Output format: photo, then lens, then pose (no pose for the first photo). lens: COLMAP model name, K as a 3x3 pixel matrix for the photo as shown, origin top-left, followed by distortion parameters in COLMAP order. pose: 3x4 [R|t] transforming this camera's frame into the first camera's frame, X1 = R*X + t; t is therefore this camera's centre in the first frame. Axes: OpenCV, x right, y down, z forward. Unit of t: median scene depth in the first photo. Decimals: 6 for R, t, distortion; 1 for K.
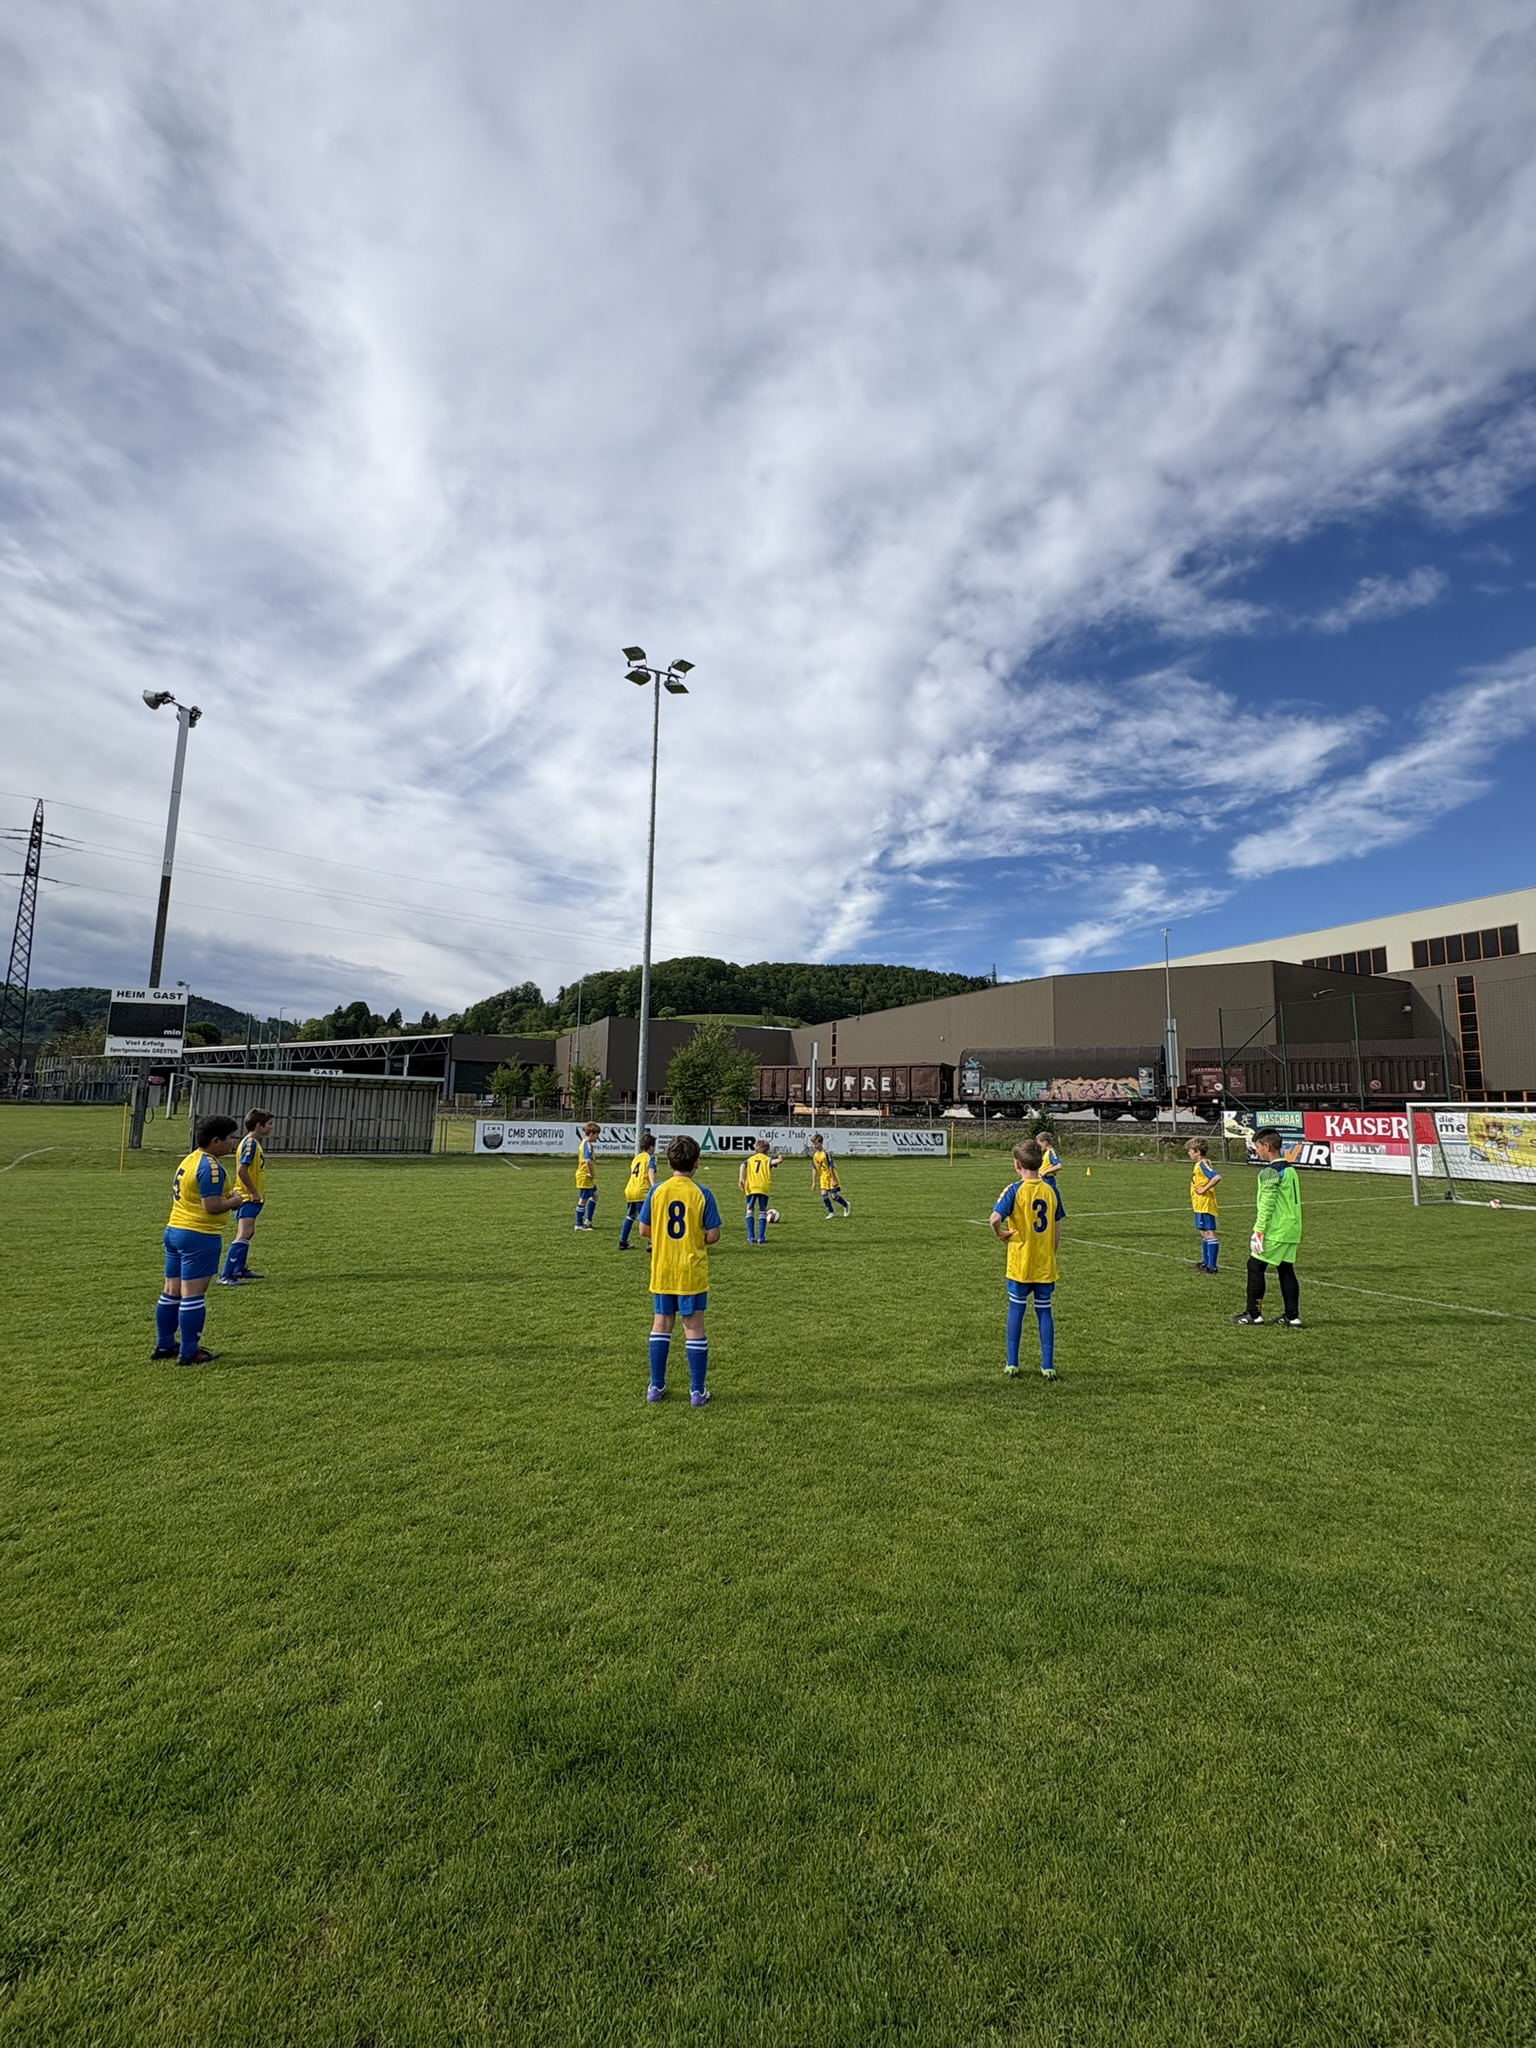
lens RADIAL K [[819.5, 0, 768.0], [0, 819.5, 1024.0], [0, 0, 1]] dist [0.000183, 0.000014]
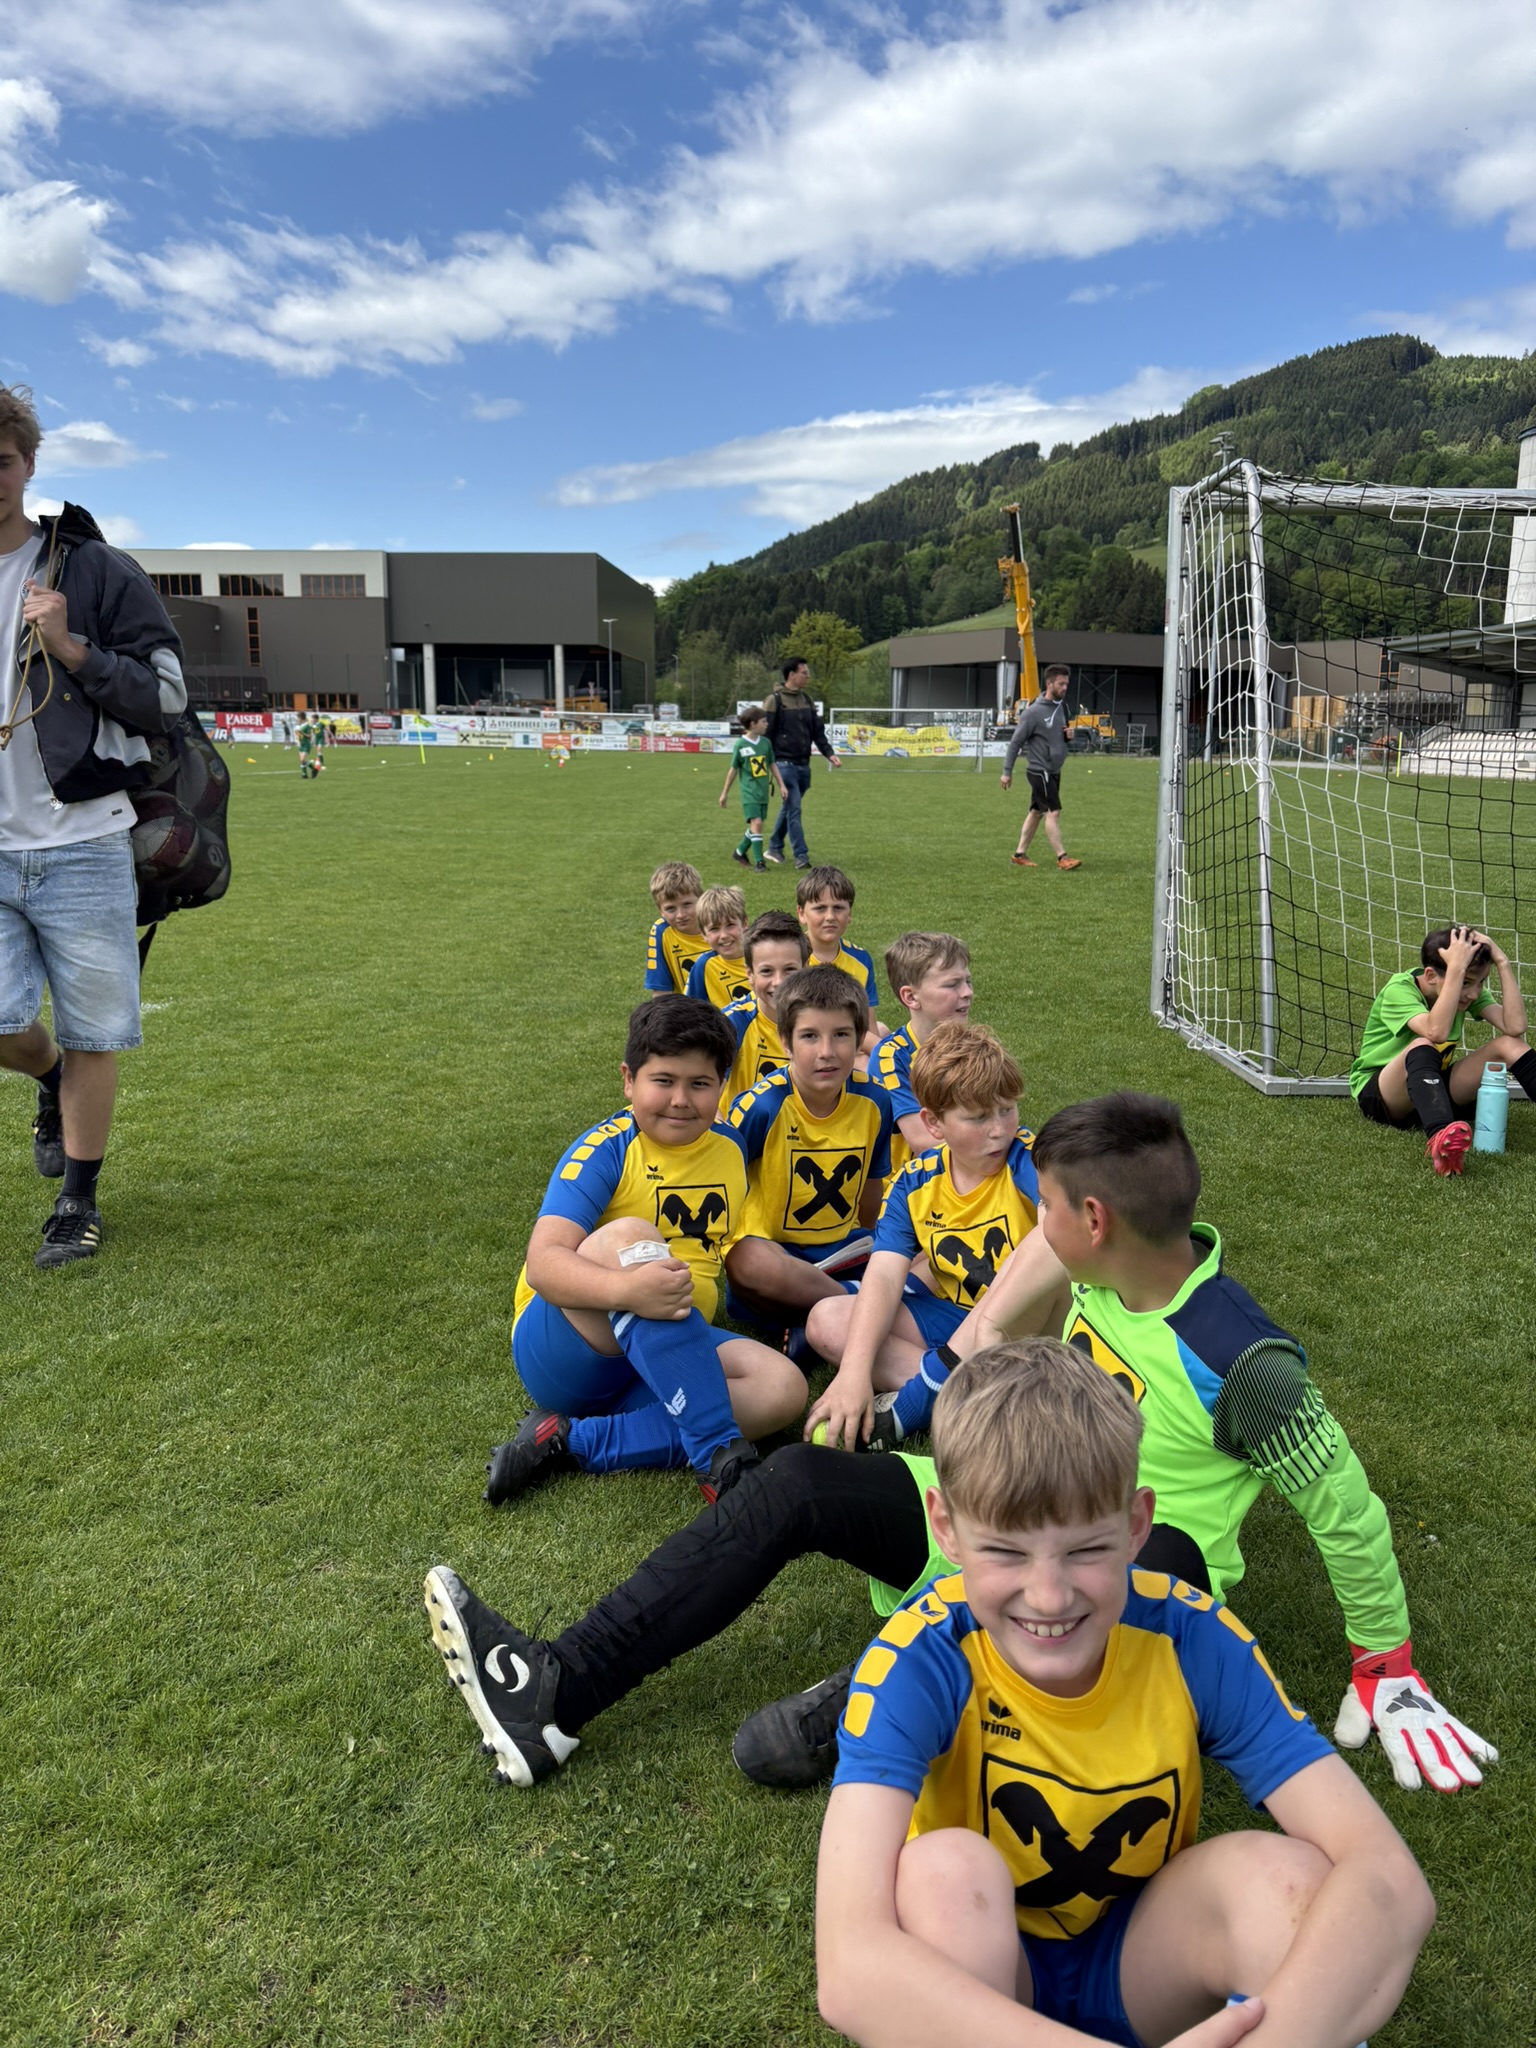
lens RADIAL K [[1571.4, 0, 768.0], [0, 1571.4, 1024.0], [0, 0, 1]] dist [0.004061, -0.000234]
pose [[0.474896, -0.182013, 0.861014, -1.574568], [-0.097821, 0.961398, 0.257187, -0.204637], [-0.874588, -0.206363, 0.438759, -1.467924]]
